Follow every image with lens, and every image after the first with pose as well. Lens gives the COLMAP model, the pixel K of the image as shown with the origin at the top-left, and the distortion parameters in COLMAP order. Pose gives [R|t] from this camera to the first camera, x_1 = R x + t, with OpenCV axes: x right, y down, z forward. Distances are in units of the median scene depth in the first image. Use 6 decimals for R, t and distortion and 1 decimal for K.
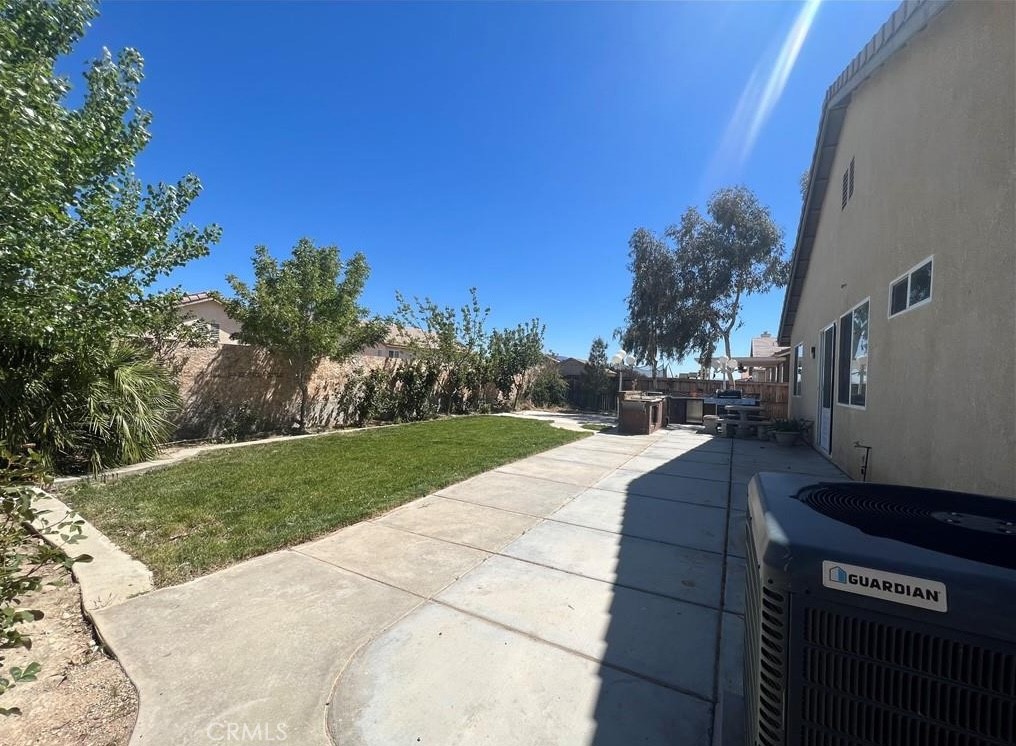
lens RADIAL K [[408.1, 0, 507.1], [0, 408.1, 376.1], [0, 0, 1]] dist [-0.002257, 0.000740]
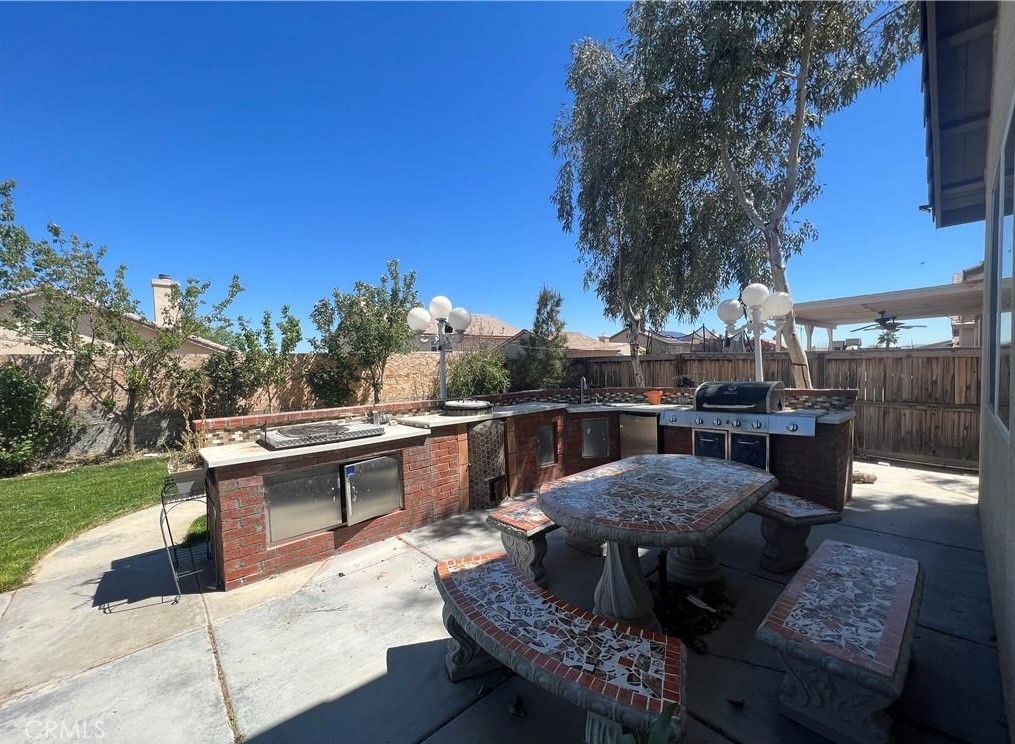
lens RADIAL K [[407.7, 0, 513.6], [0, 407.7, 384.3], [0, 0, 1]] dist [-0.002257, 0.000740]
pose [[0.948436, -0.042514, -0.314105, 0.471129], [0.059638, 0.997201, 0.045103, 0.008868], [0.311309, -0.061510, 0.948316, 0.628725]]
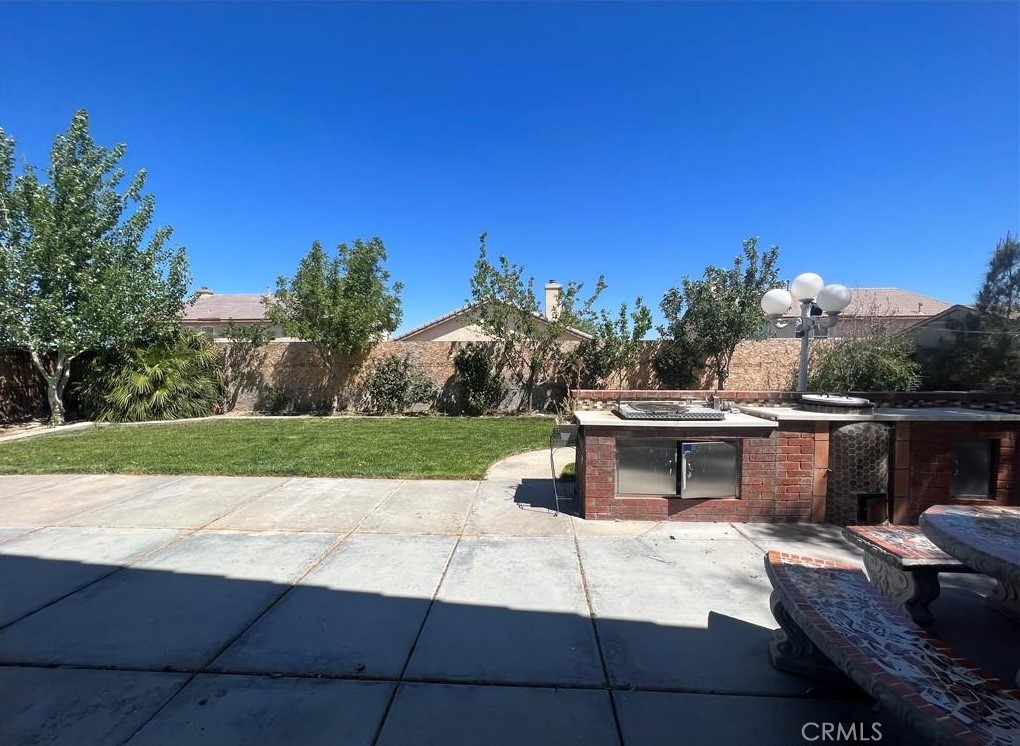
lens RADIAL K [[409.7, 0, 499.5], [0, 409.7, 376.2], [0, 0, 1]] dist [-0.002257, 0.000740]
pose [[0.414666, 0.012076, -0.909894, 0.479363], [0.019089, 0.999576, 0.021966, 0.009794], [0.909774, -0.026477, 0.414260, 0.619292]]
